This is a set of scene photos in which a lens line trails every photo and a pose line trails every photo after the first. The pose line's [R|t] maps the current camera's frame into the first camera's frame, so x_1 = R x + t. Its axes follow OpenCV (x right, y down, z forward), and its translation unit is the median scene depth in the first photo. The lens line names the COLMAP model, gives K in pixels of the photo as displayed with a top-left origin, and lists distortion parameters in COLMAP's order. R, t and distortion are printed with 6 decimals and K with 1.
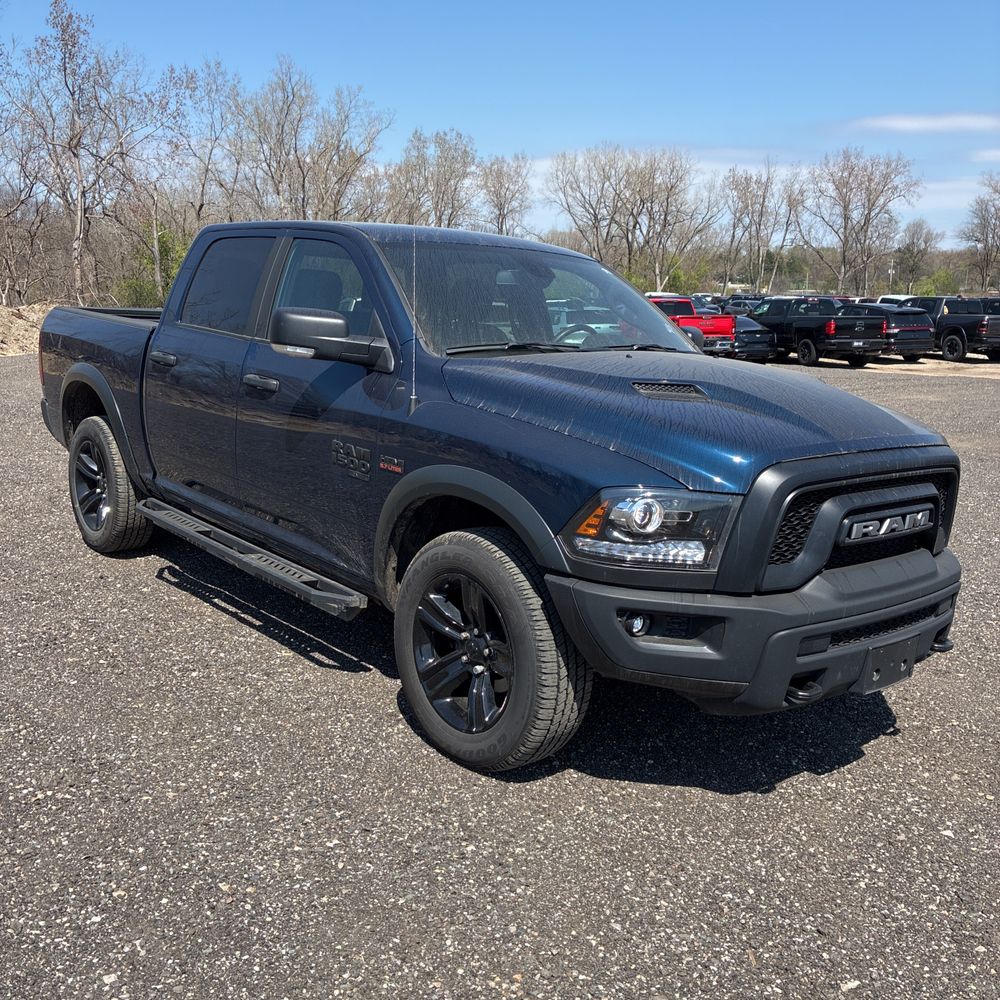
lens RADIAL K [[1025.4, 0, 485.1], [0, 1025.4, 497.1], [0, 0, 1]] dist [0.021834, -0.009519]
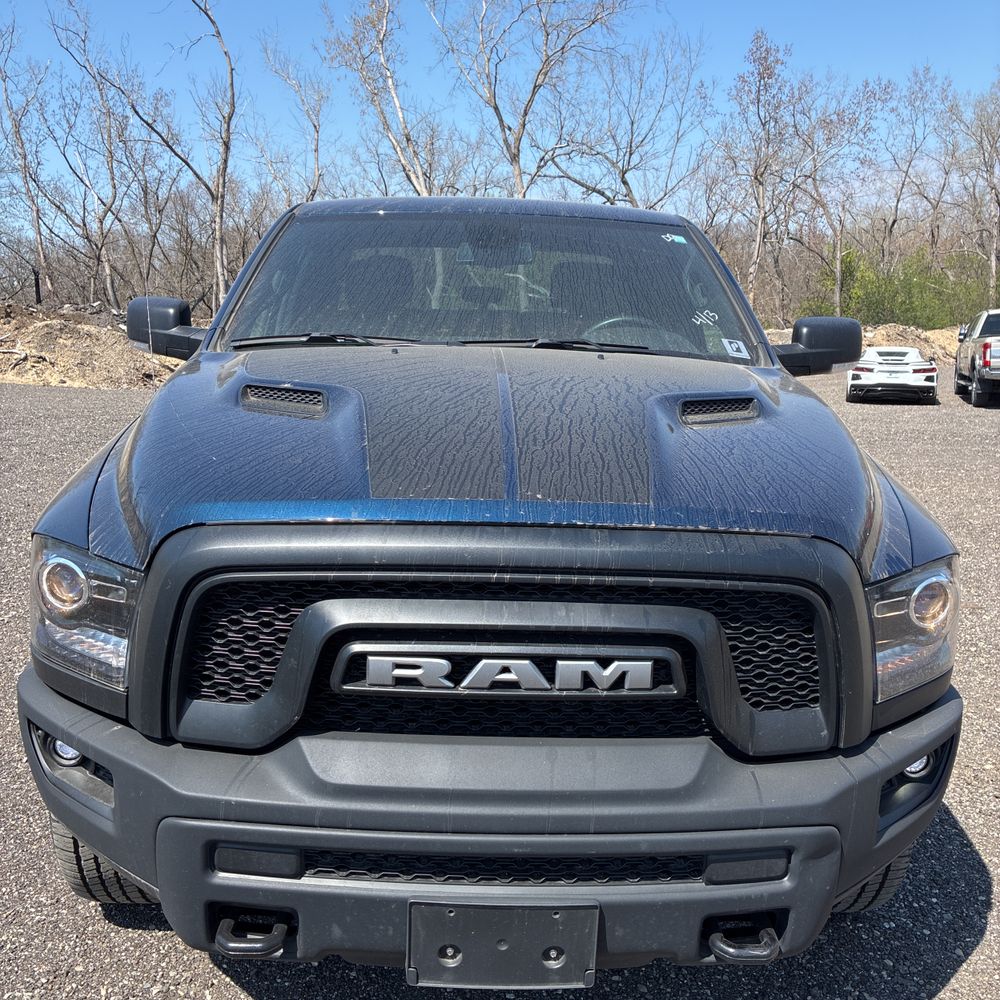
lens RADIAL K [[1014.0, 0, 505.1], [0, 1014.0, 490.9], [0, 0, 1]] dist [0.029175, 0.013530]
pose [[0.779803, 0.086020, -0.620087, 0.511756], [-0.102825, 0.994662, 0.008672, -0.049415], [0.617523, 0.056998, 0.784485, 0.439071]]
